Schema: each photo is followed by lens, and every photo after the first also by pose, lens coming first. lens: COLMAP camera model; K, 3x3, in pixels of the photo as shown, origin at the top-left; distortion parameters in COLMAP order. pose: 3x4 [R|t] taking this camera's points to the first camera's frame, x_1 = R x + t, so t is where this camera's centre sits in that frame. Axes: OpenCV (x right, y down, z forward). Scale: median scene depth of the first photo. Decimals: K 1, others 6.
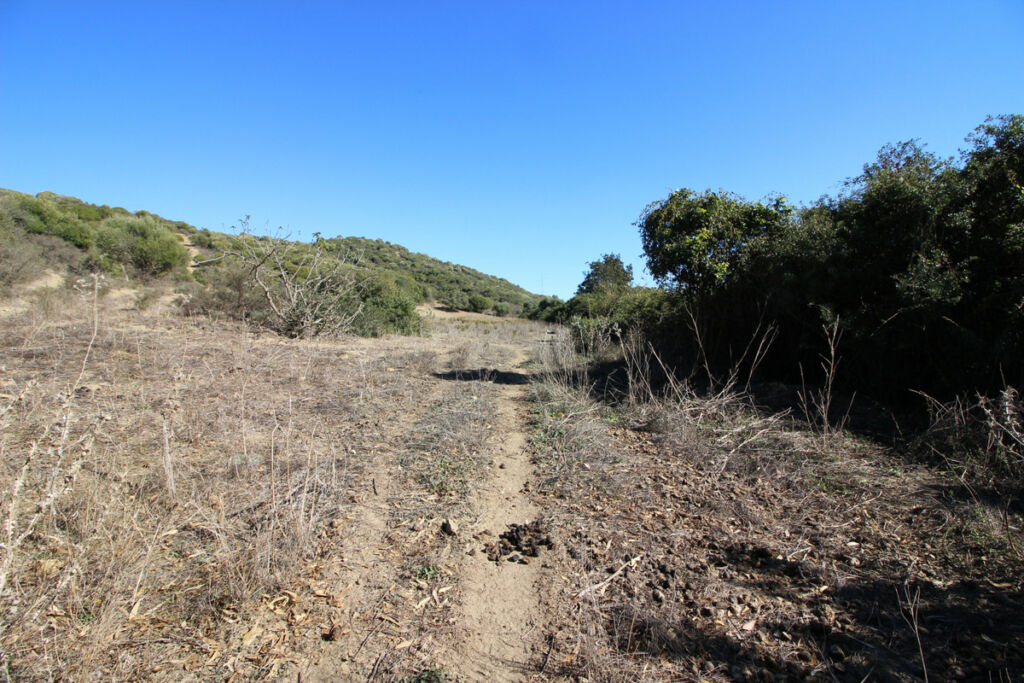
lens RADIAL K [[471.8, 0, 512.0], [0, 471.8, 341.5], [0, 0, 1]] dist [-0.000067, -0.013792]
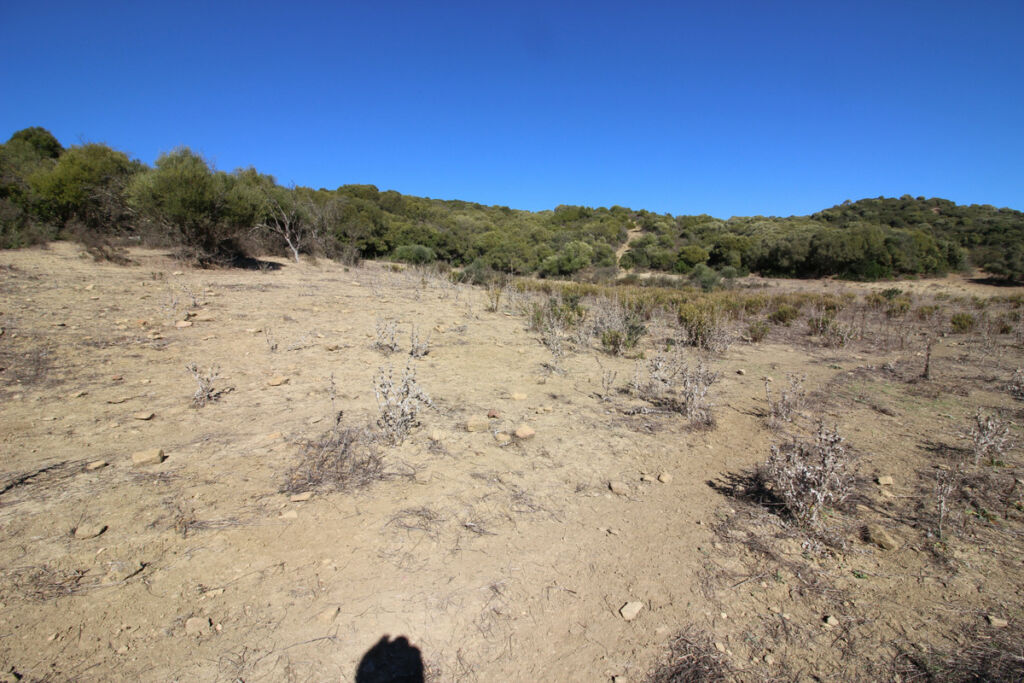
lens RADIAL K [[472.7, 0, 517.3], [0, 472.7, 332.2], [0, 0, 1]] dist [-0.002855, -0.012697]
pose [[0.557439, 0.030517, -0.829657, -0.002928], [-0.020609, 0.999525, 0.022918, -0.075247], [0.829962, 0.004323, 0.557803, 1.658593]]
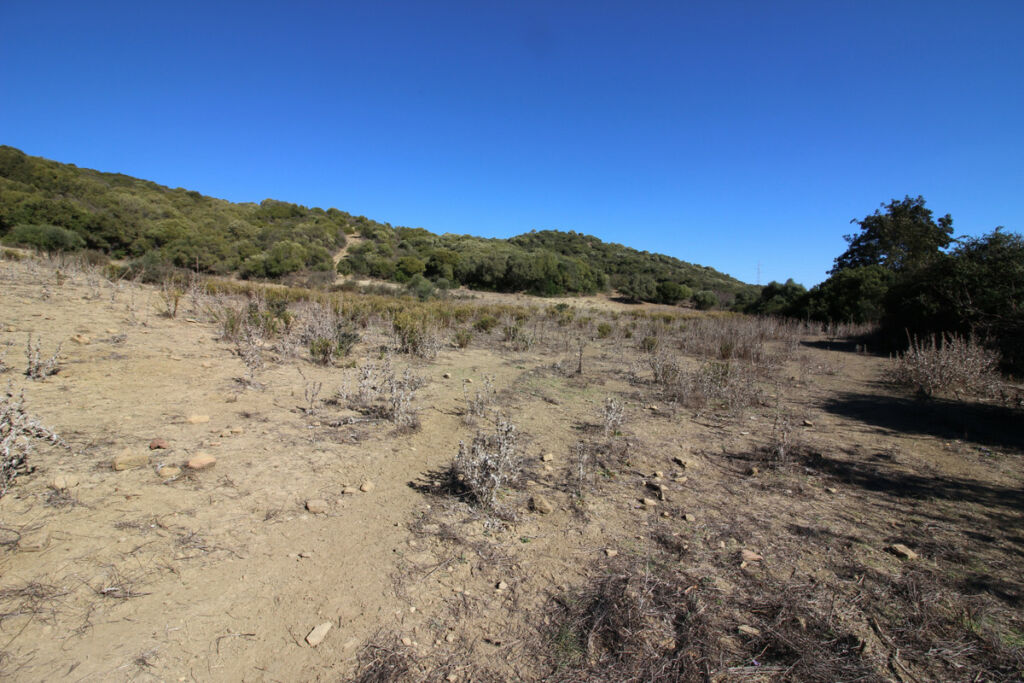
lens RADIAL K [[472.7, 0, 517.3], [0, 472.7, 332.2], [0, 0, 1]] dist [-0.002855, -0.012697]
pose [[0.919329, 0.014304, -0.393230, 0.003147], [-0.017654, 0.999832, -0.004905, -0.075490], [0.393094, 0.011452, 0.919427, 1.663270]]
